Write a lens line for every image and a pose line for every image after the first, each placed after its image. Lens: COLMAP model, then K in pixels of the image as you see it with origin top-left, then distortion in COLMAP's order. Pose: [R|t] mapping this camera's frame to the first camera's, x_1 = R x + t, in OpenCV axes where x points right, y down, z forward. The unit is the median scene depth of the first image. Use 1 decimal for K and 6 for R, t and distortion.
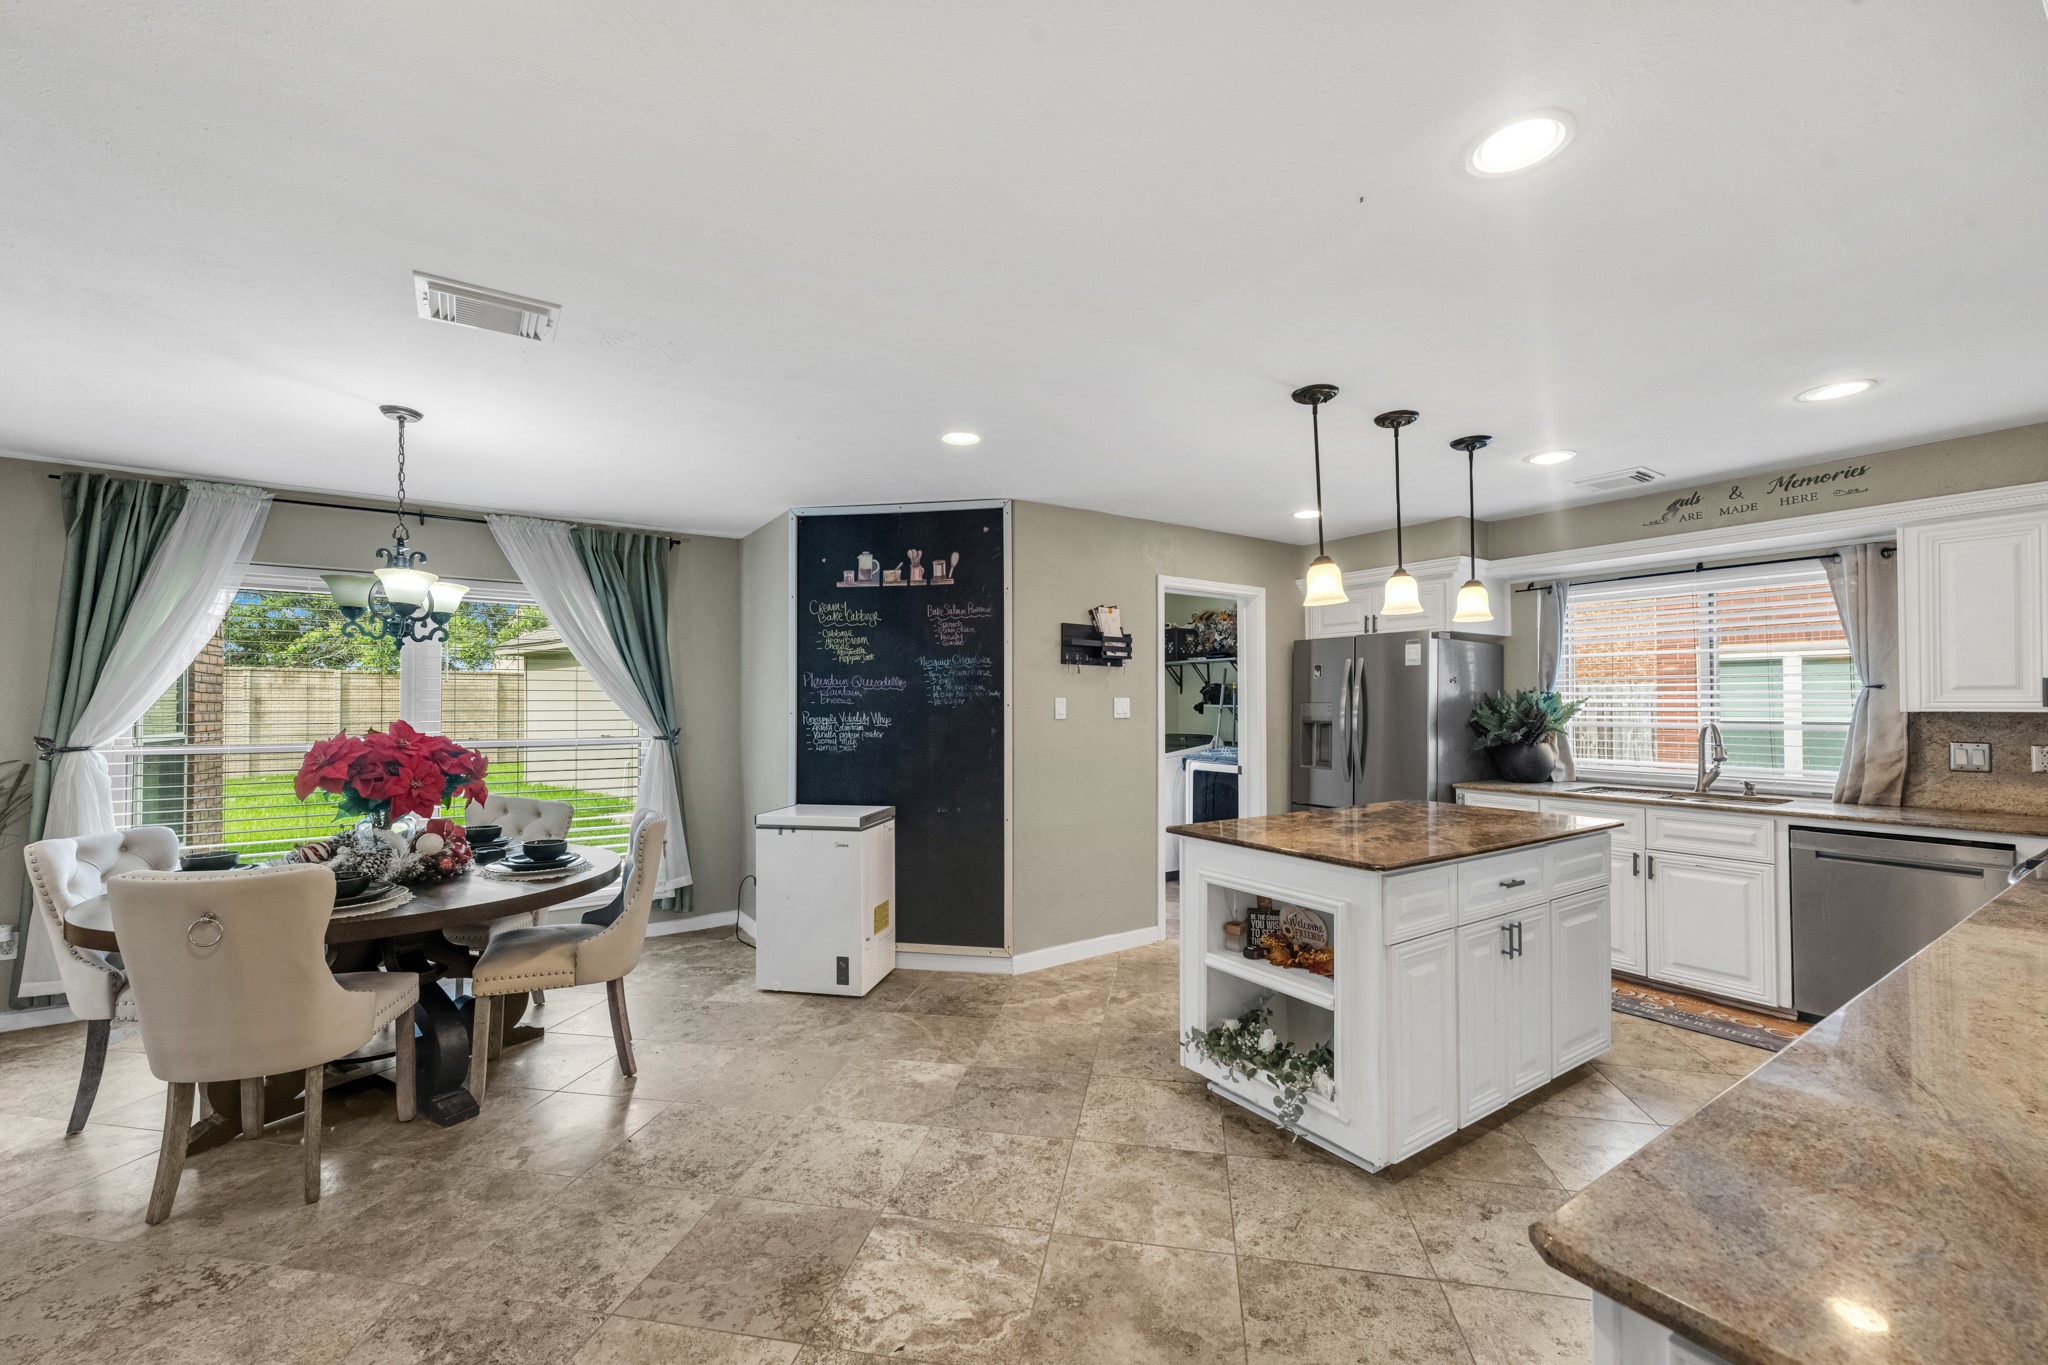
lens RADIAL K [[830.2, 0, 1022.5], [0, 830.2, 693.1], [0, 0, 1]] dist [0.009871, -0.000567]
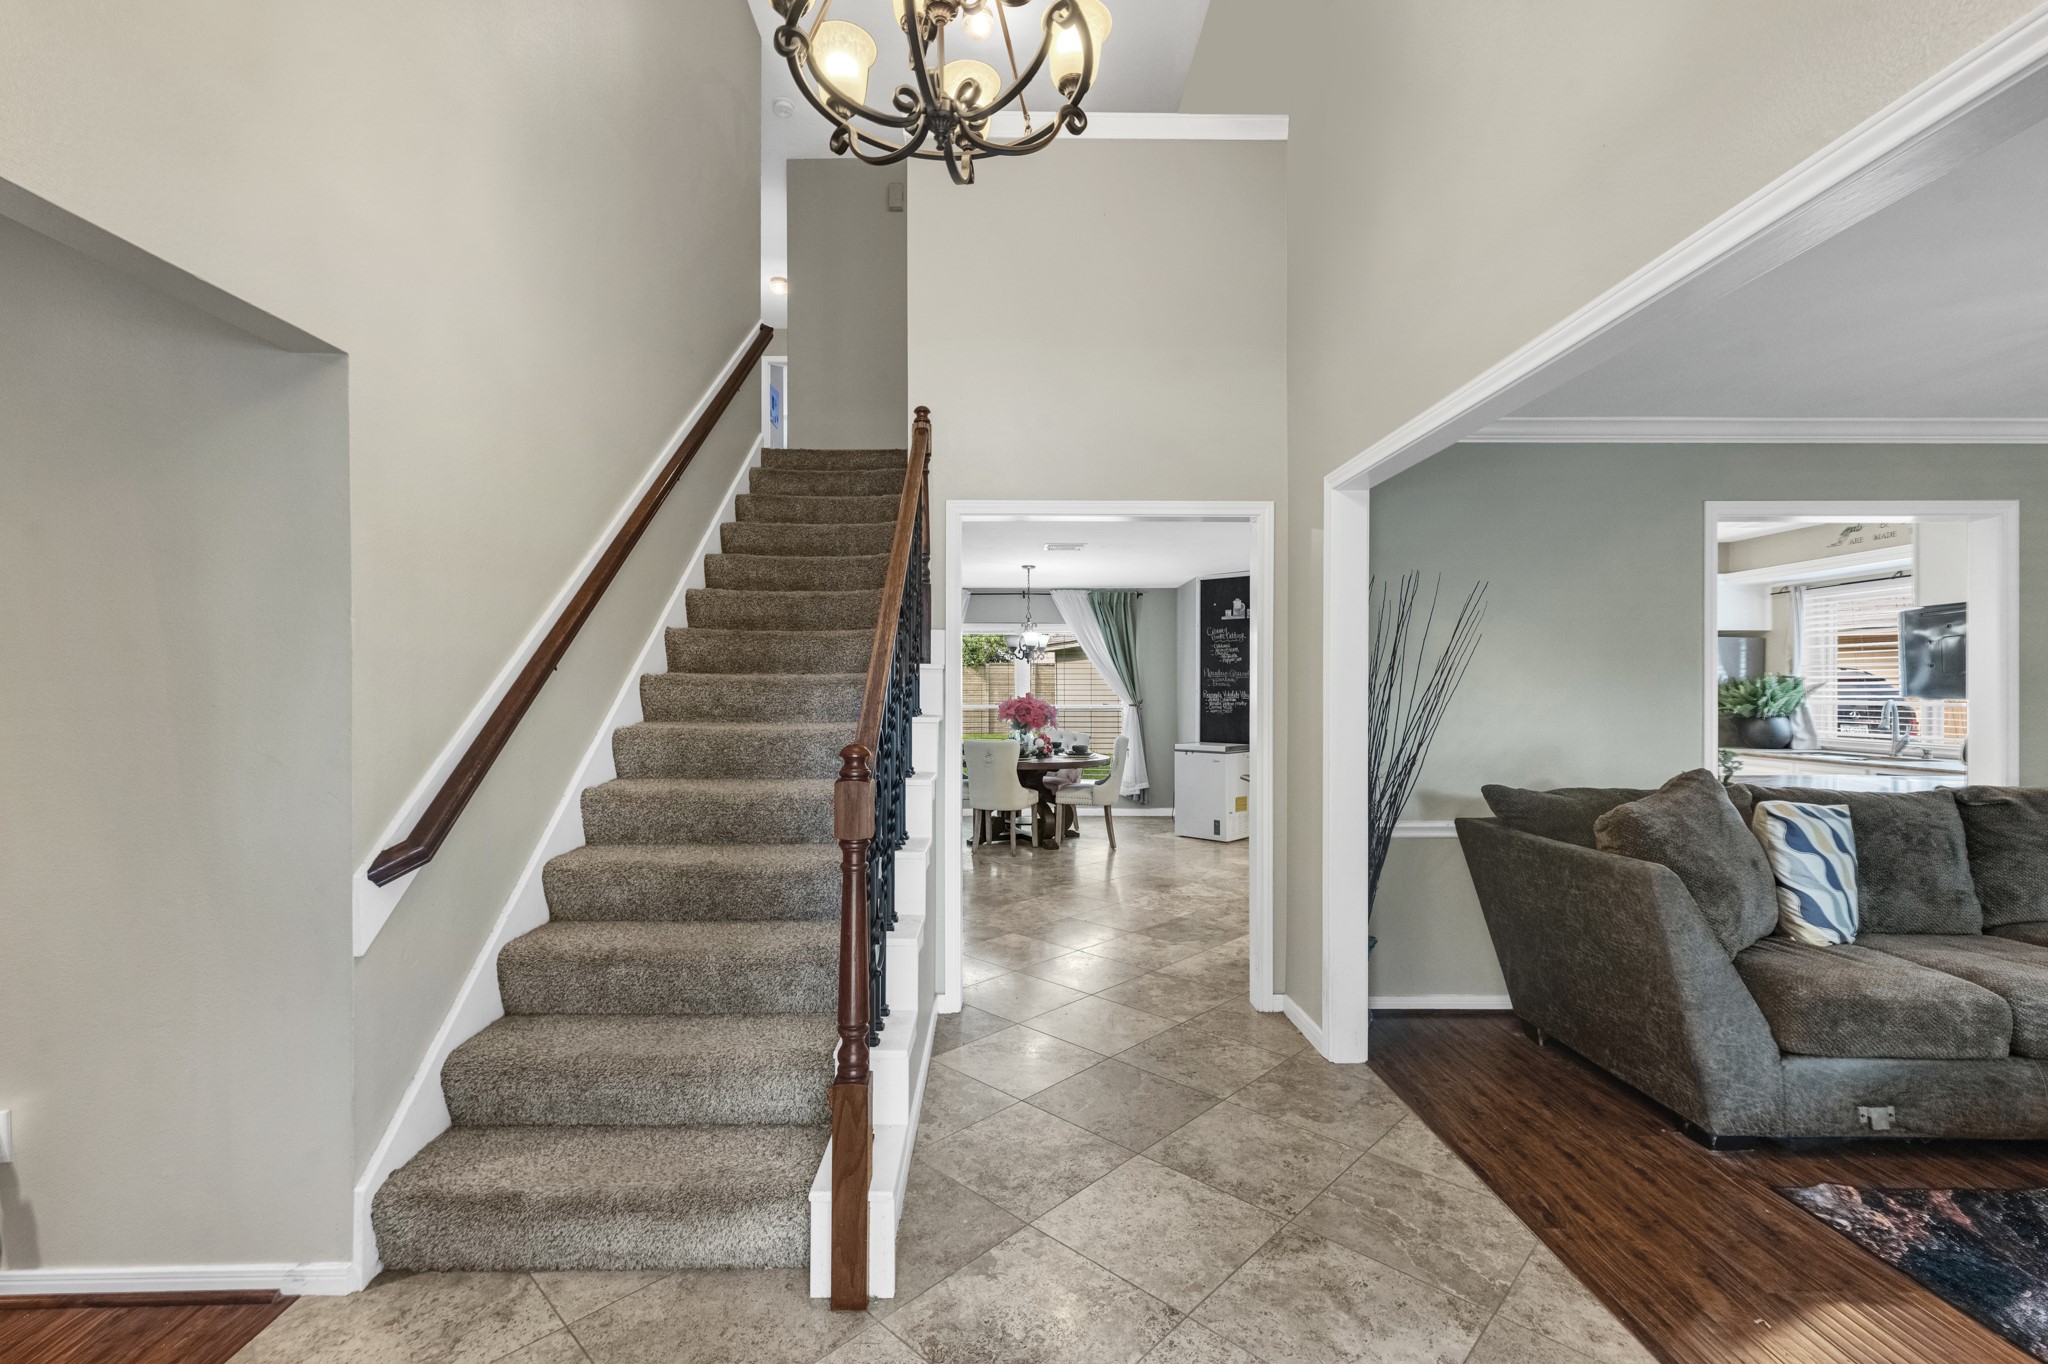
lens RADIAL K [[1045.4, 0, 1010.5], [0, 1045.4, 686.6], [0, 0, 1]] dist [0.003567, 0.000109]
pose [[0.844507, -0.000333, -0.535544, 0.658446], [0.006104, 0.999941, 0.009004, -0.009302], [0.535509, -0.010873, 0.844459, -1.250089]]
